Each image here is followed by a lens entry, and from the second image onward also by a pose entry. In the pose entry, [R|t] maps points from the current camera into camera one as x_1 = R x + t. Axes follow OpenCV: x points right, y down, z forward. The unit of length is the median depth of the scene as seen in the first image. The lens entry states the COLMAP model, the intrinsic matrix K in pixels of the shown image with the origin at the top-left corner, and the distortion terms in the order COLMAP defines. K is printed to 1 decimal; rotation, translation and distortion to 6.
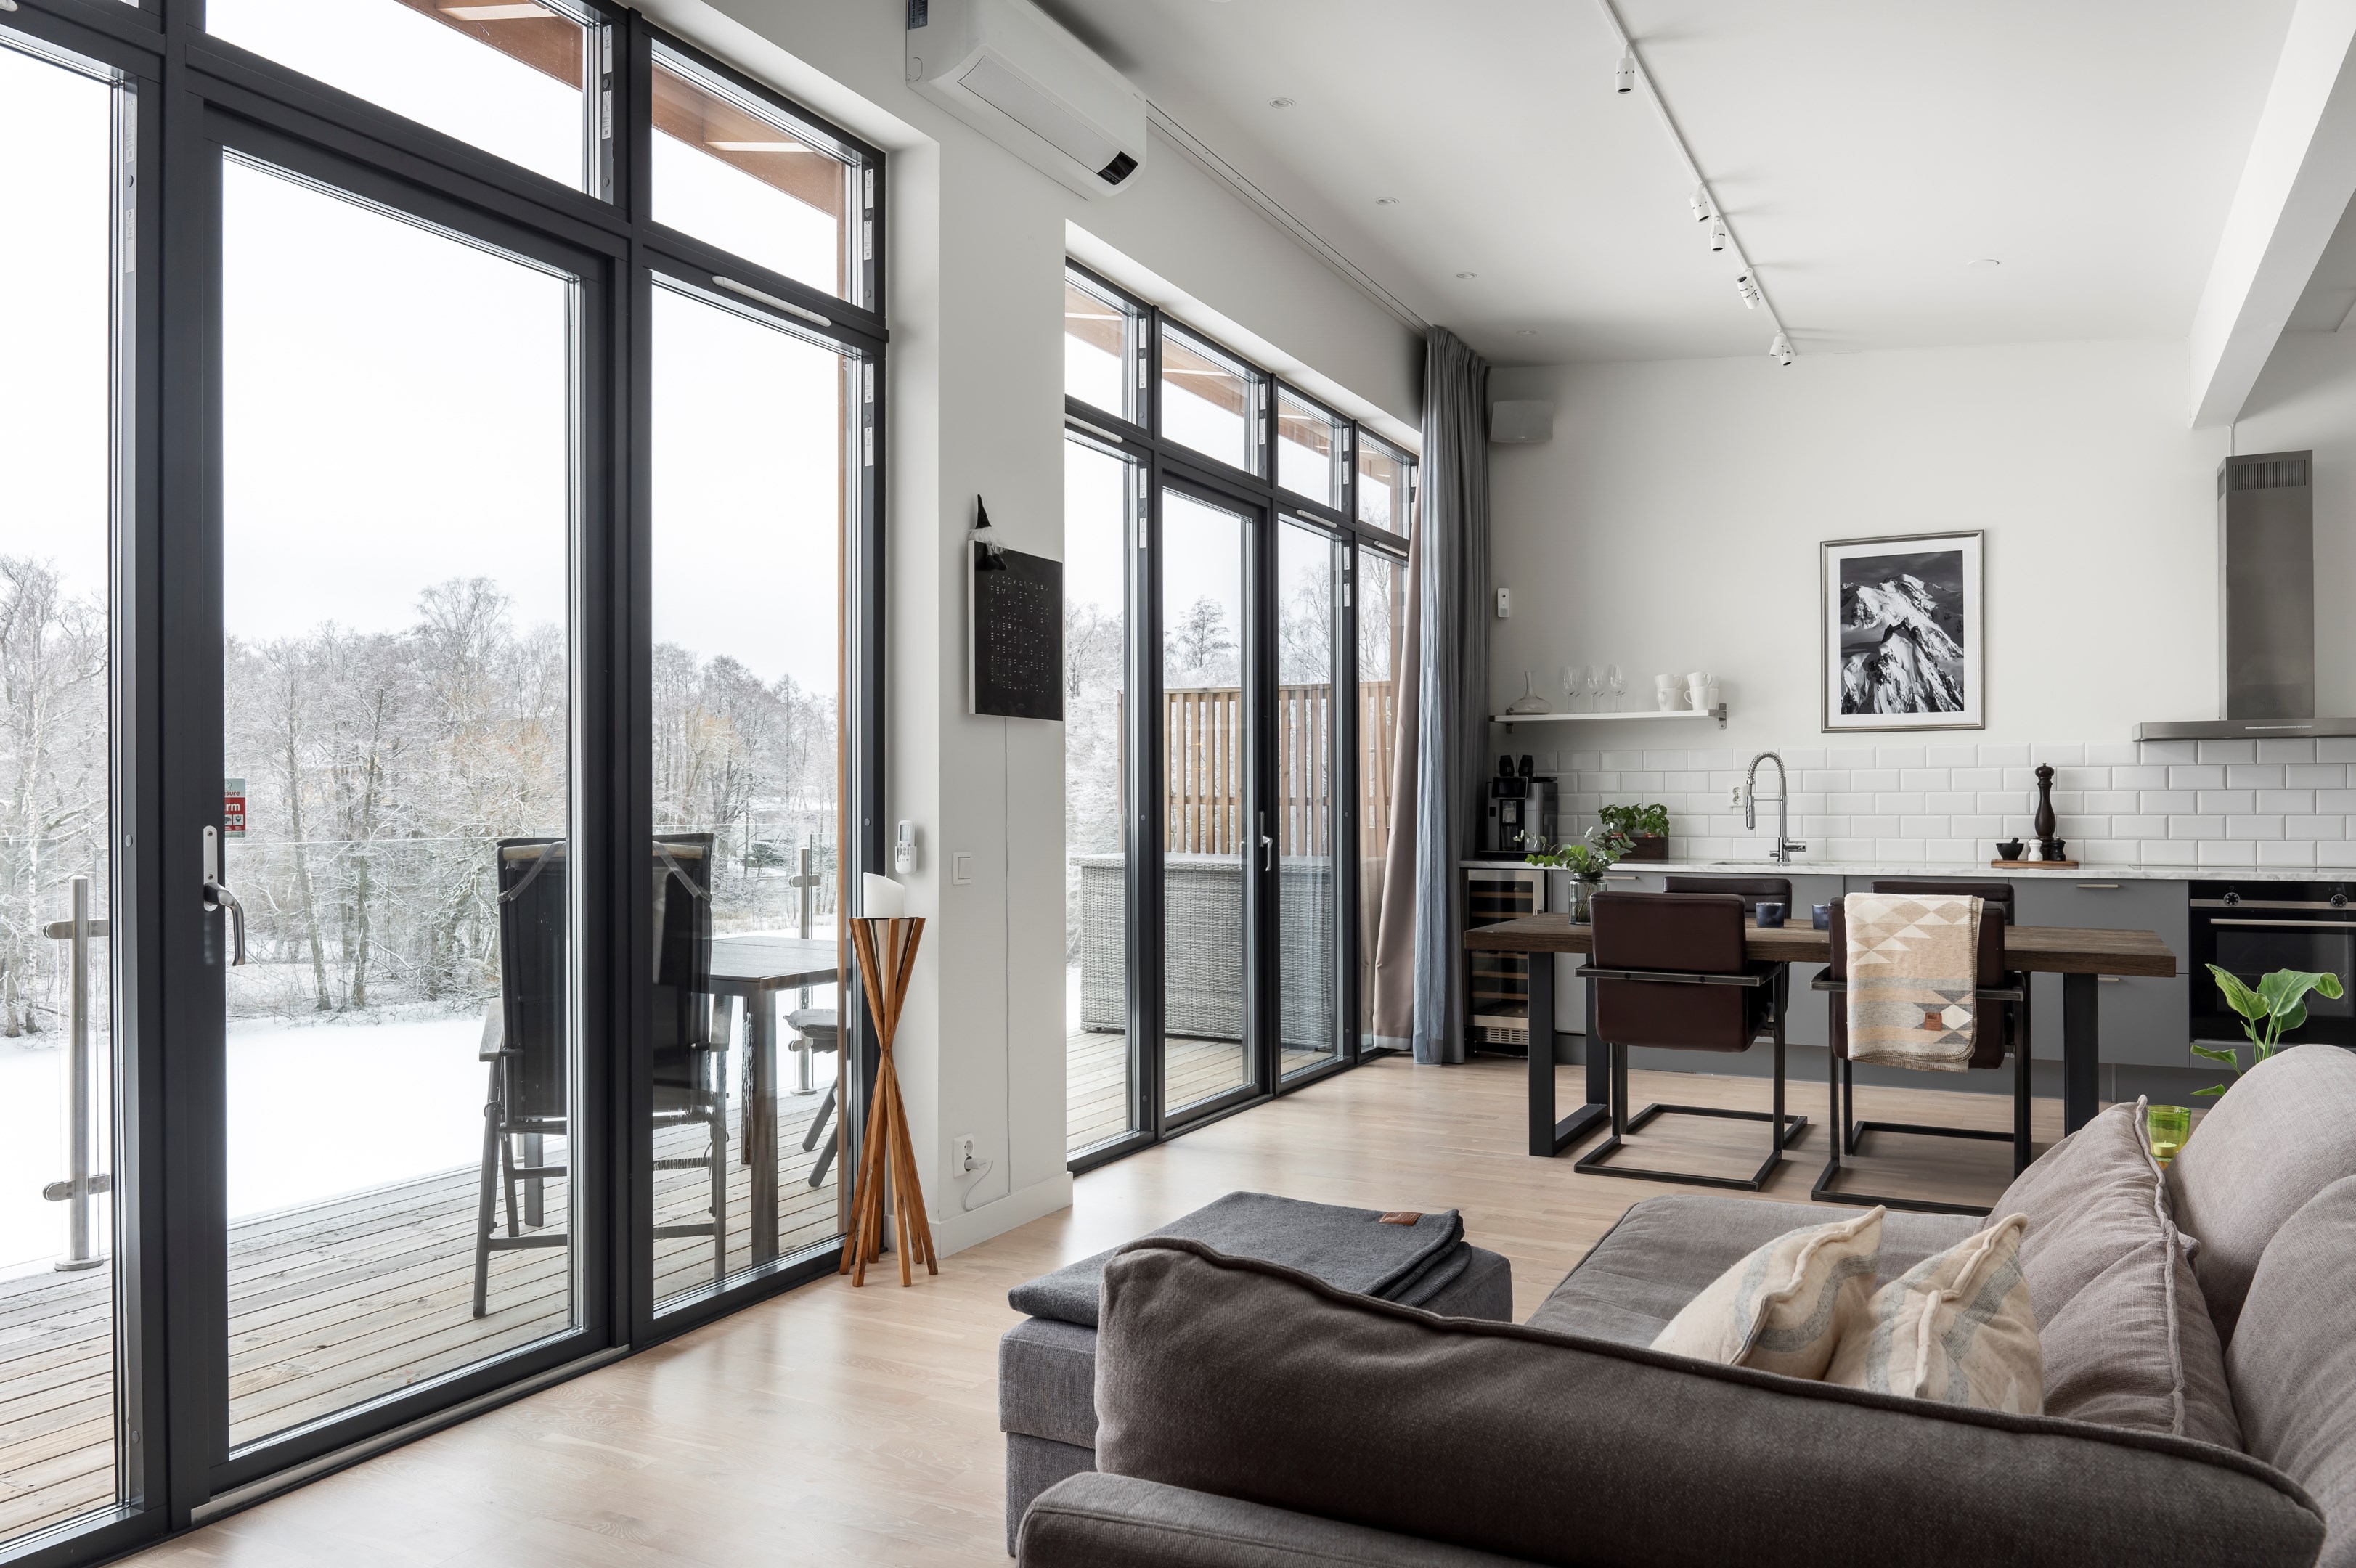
lens RADIAL K [[1641.8, 0, 1176.2], [0, 1641.8, 800.4], [0, 0, 1]] dist [0.004244, -0.017713]
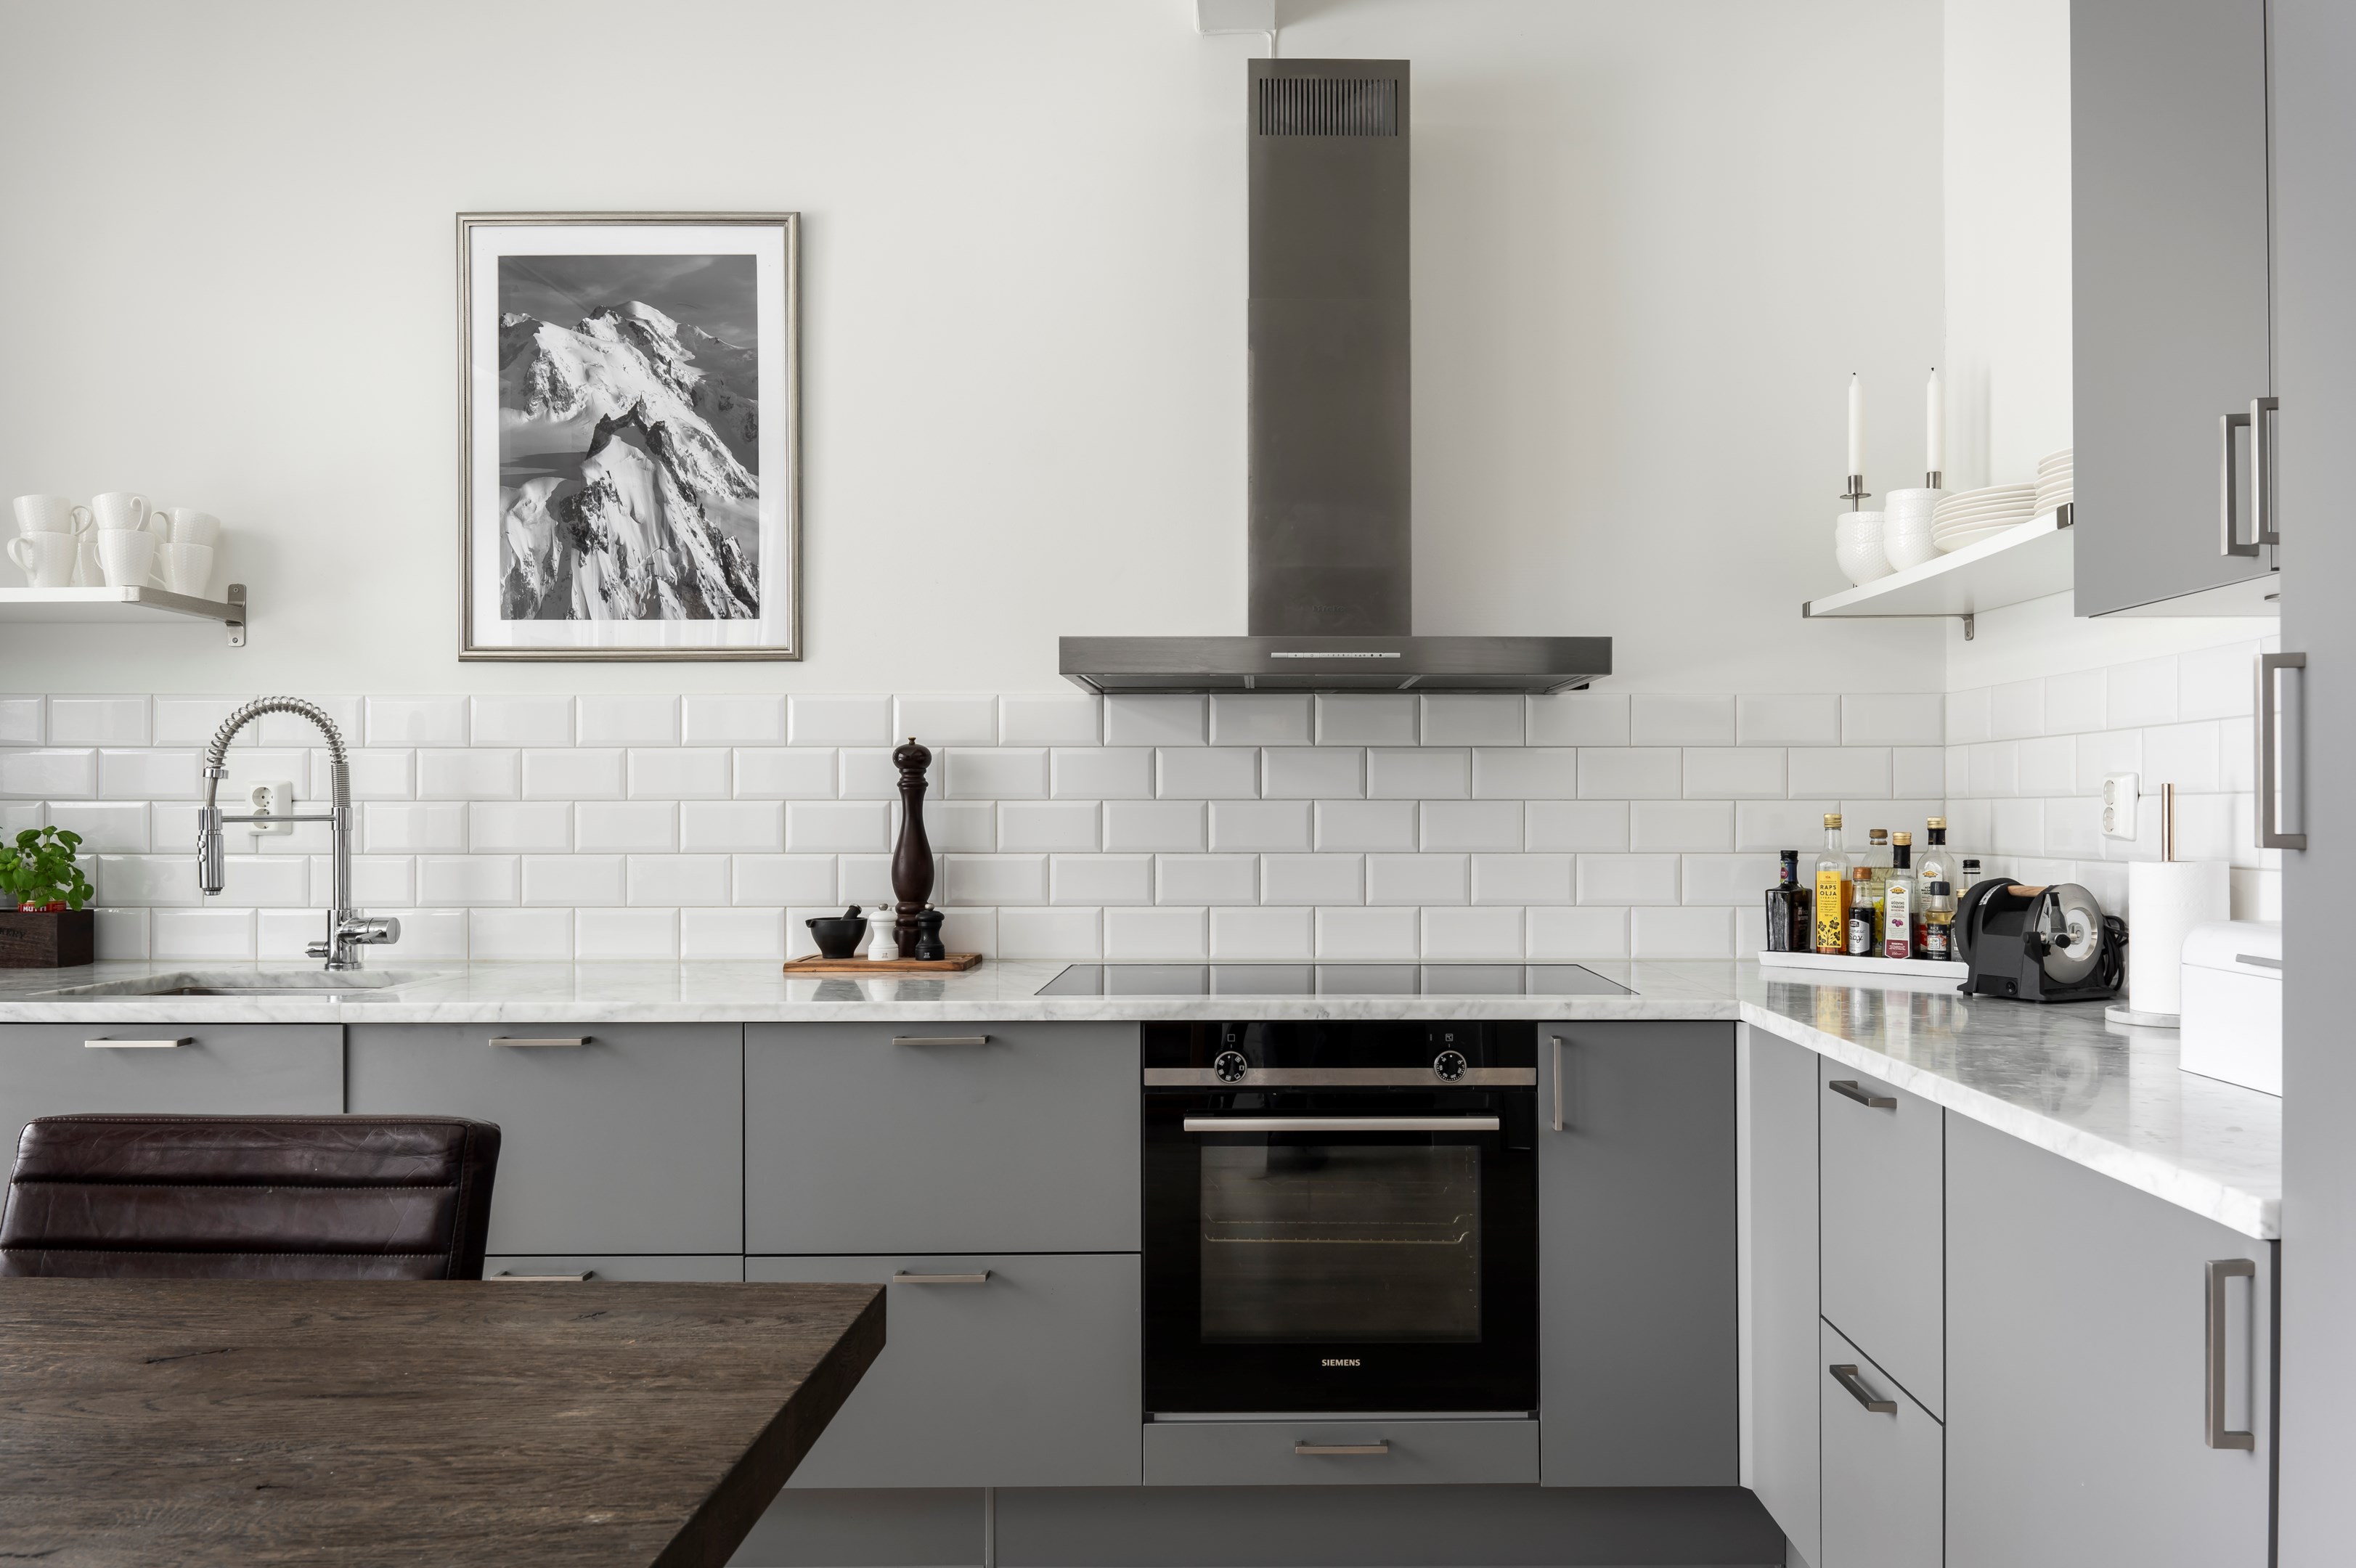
lens RADIAL K [[1679.0, 0, 1269.5], [0, 1679.0, 800.8], [0, 0, 1]] dist [0.003520, -0.005268]
pose [[0.885572, 0.006588, 0.464456, 0.387424], [-0.003668, 0.999967, -0.007189, -0.002464], [-0.464488, 0.004663, 0.885567, 0.529391]]
